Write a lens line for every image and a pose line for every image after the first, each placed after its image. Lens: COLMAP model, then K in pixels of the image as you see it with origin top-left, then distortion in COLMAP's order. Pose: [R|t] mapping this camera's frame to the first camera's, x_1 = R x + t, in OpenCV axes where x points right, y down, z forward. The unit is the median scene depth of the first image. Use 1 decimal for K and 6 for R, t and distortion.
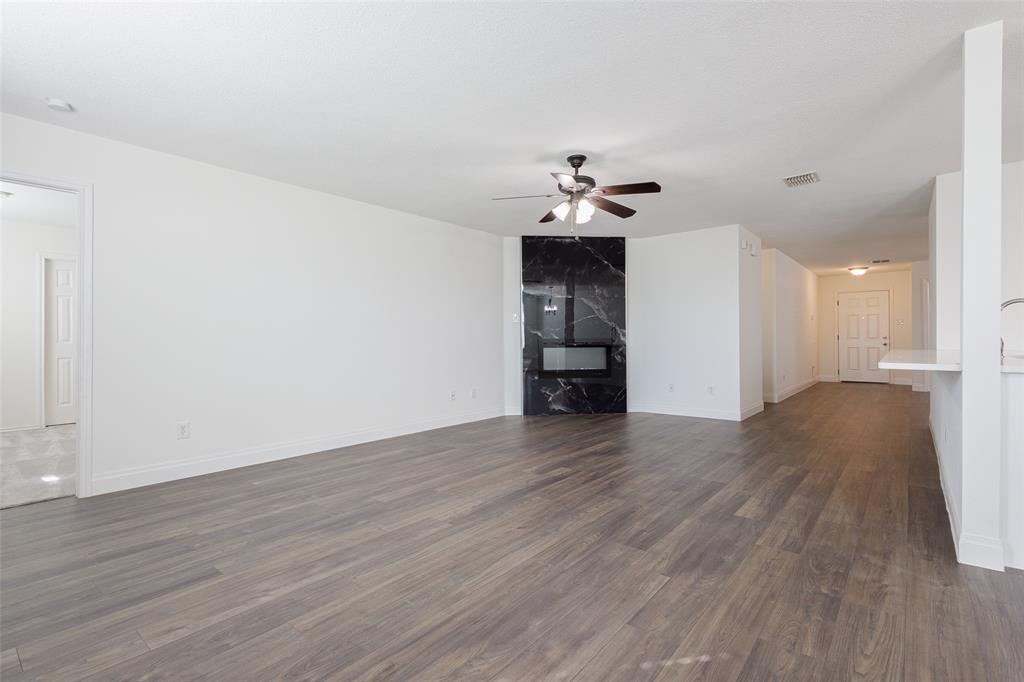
lens RADIAL K [[481.9, 0, 515.0], [0, 481.9, 334.0], [0, 0, 1]] dist [0.010782, -0.000185]
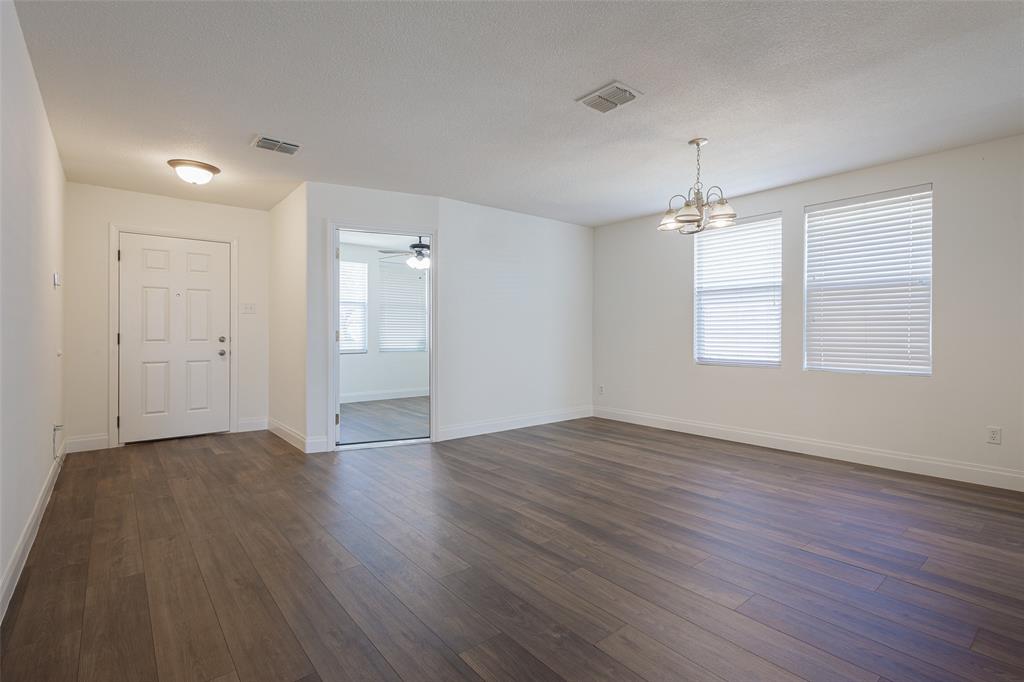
lens RADIAL K [[481.9, 0, 515.0], [0, 481.9, 334.0], [0, 0, 1]] dist [0.010782, -0.000185]
pose [[0.193354, 0.003257, 0.981124, 0.551208], [-0.011275, 0.999936, -0.001097, -0.000792], [-0.981064, -0.010850, 0.193379, 0.989239]]
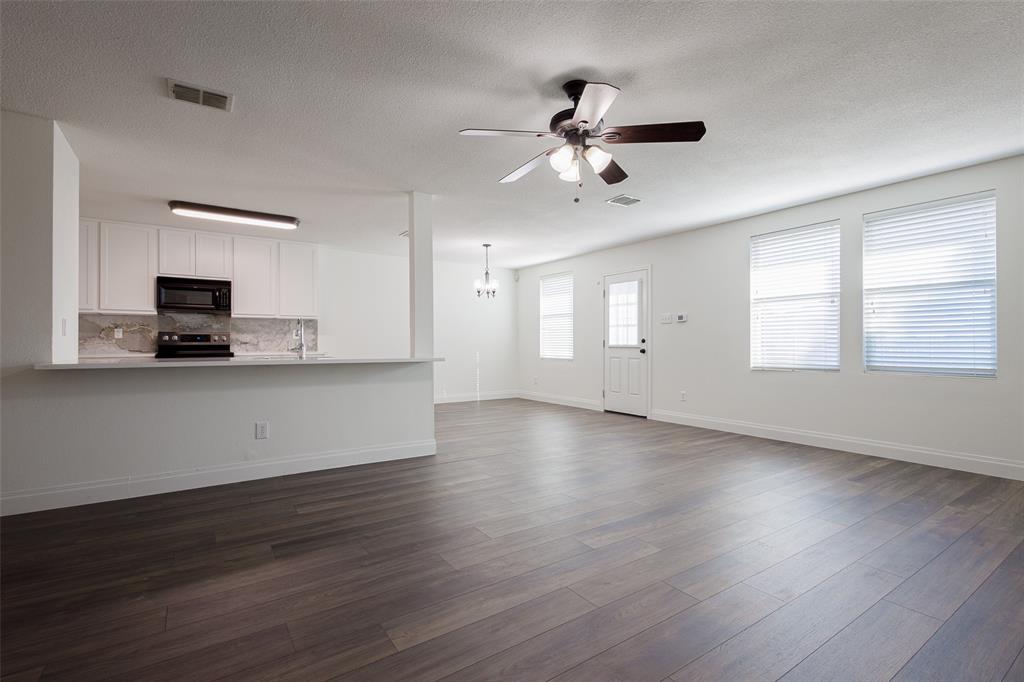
lens RADIAL K [[472.6, 0, 511.8], [0, 472.6, 338.9], [0, 0, 1]] dist [0.007292, -0.000437]
pose [[-0.958483, 0.009068, 0.285005, 0.012885], [0.003760, 0.999809, -0.019165, 0.009446], [-0.285125, -0.017298, -0.958334, 0.960236]]
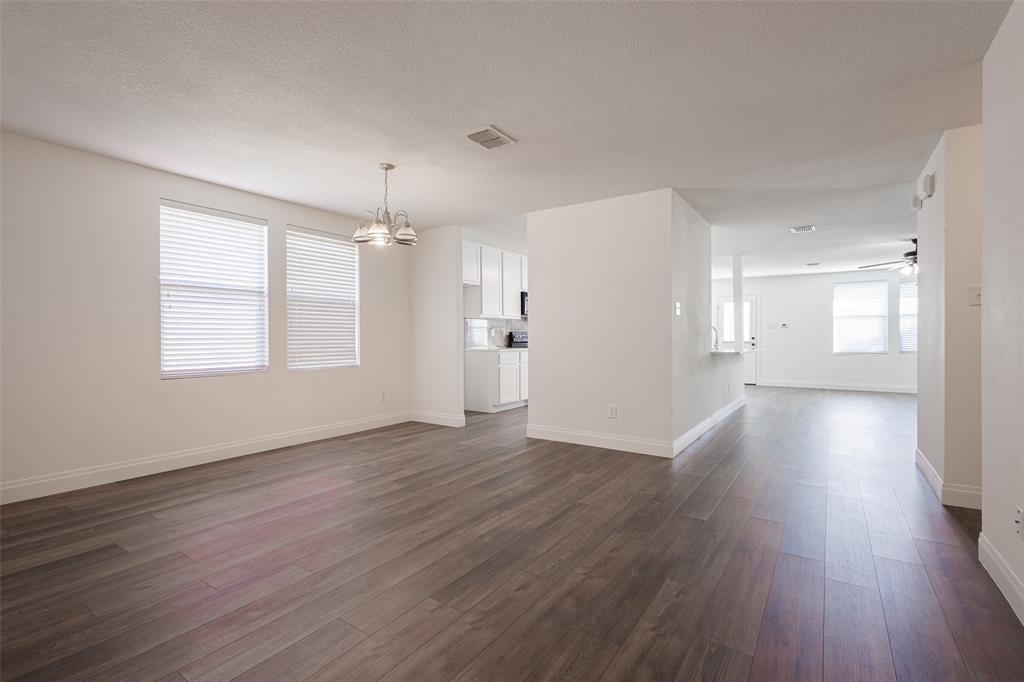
lens RADIAL K [[472.6, 0, 511.8], [0, 472.6, 338.9], [0, 0, 1]] dist [0.007292, -0.000437]
pose [[-0.995911, 0.006262, -0.090128, 1.010714], [0.006746, 0.999964, -0.005068, 0.000232], [0.090093, -0.005655, -0.995917, 1.485407]]
